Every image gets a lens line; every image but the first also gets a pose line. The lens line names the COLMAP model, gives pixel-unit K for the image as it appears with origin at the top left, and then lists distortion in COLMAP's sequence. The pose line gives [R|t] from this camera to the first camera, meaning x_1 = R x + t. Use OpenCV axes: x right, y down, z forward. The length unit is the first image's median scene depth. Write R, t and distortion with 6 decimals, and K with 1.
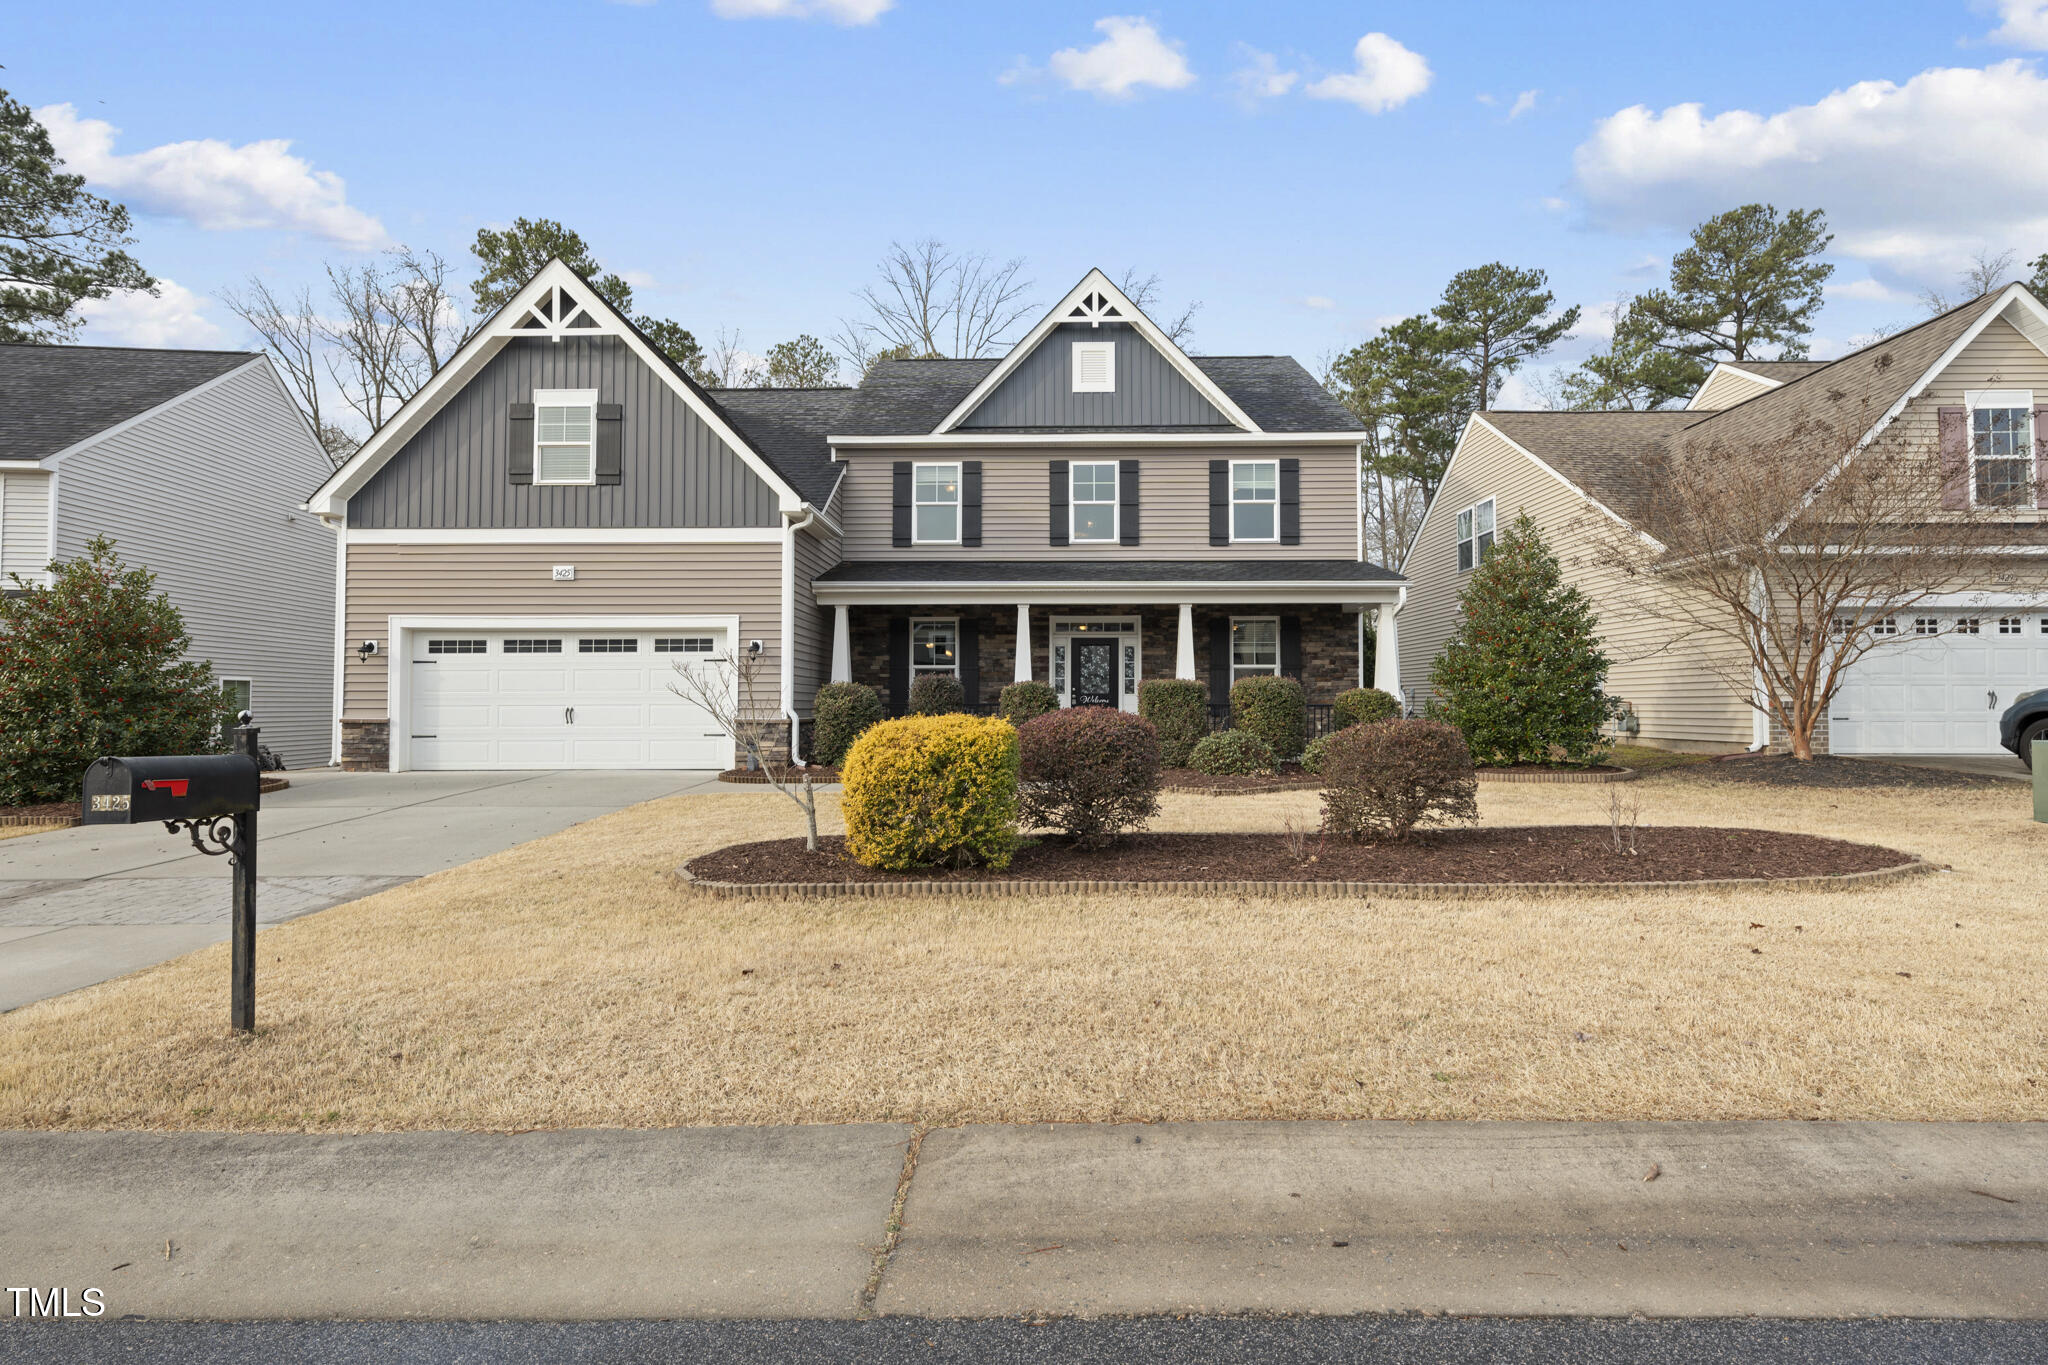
lens RADIAL K [[907.3, 0, 1038.9], [0, 907.3, 692.5], [0, 0, 1]] dist [-0.001020, 0.000523]
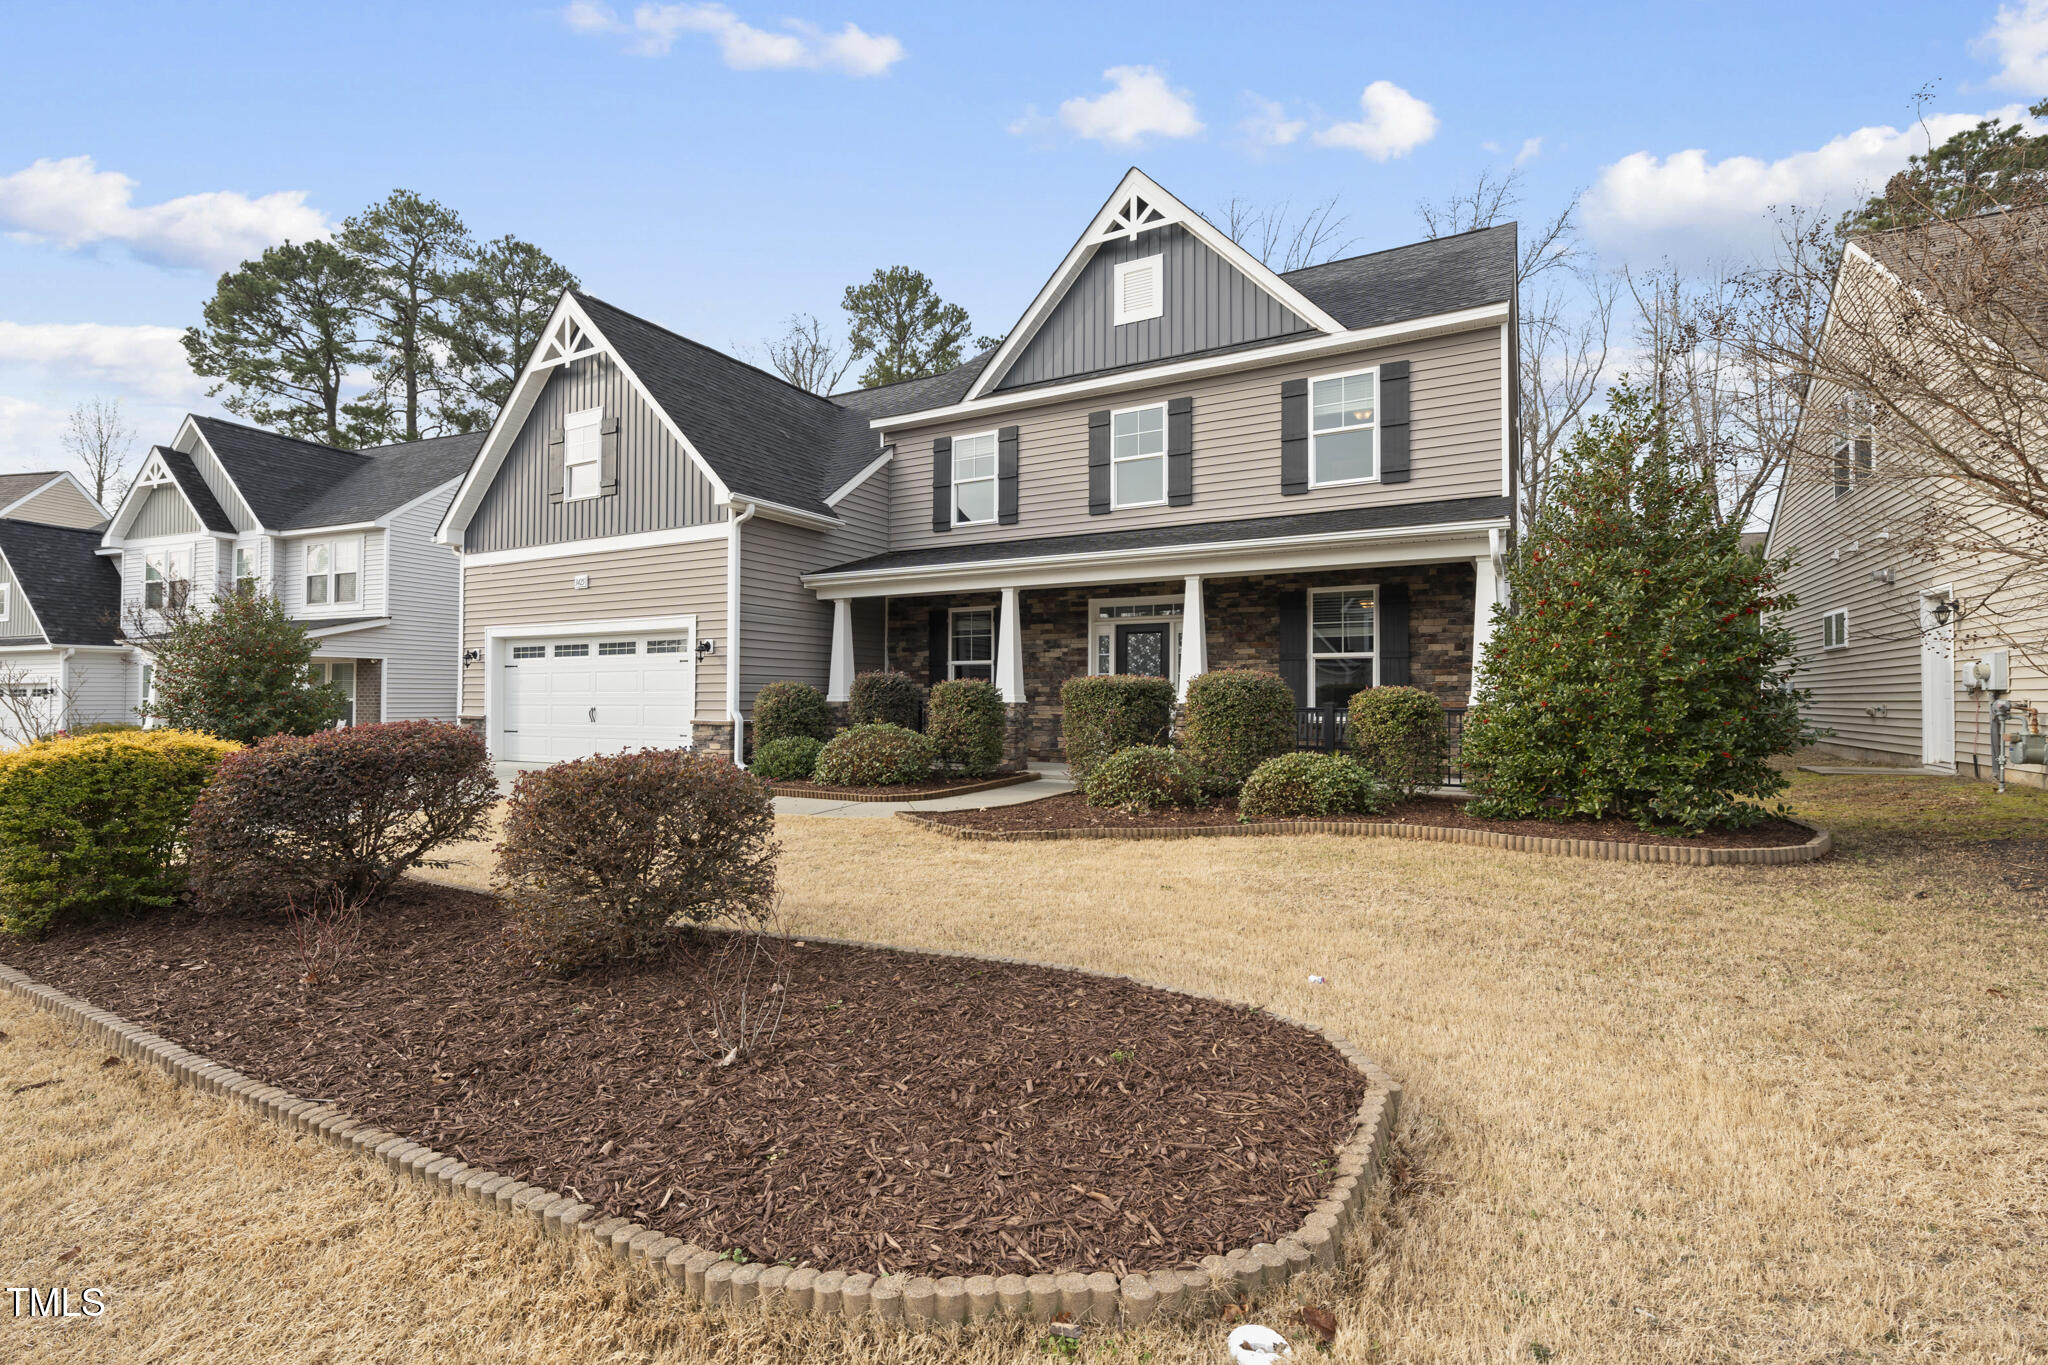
lens RADIAL K [[907.3, 0, 1025.8], [0, 907.3, 684.3], [0, 0, 1]] dist [-0.001020, 0.000523]
pose [[0.881739, -0.003724, -0.471723, 0.355119], [0.003760, 0.999993, -0.000866, -0.005831], [0.471722, -0.001011, 0.881747, 0.238100]]
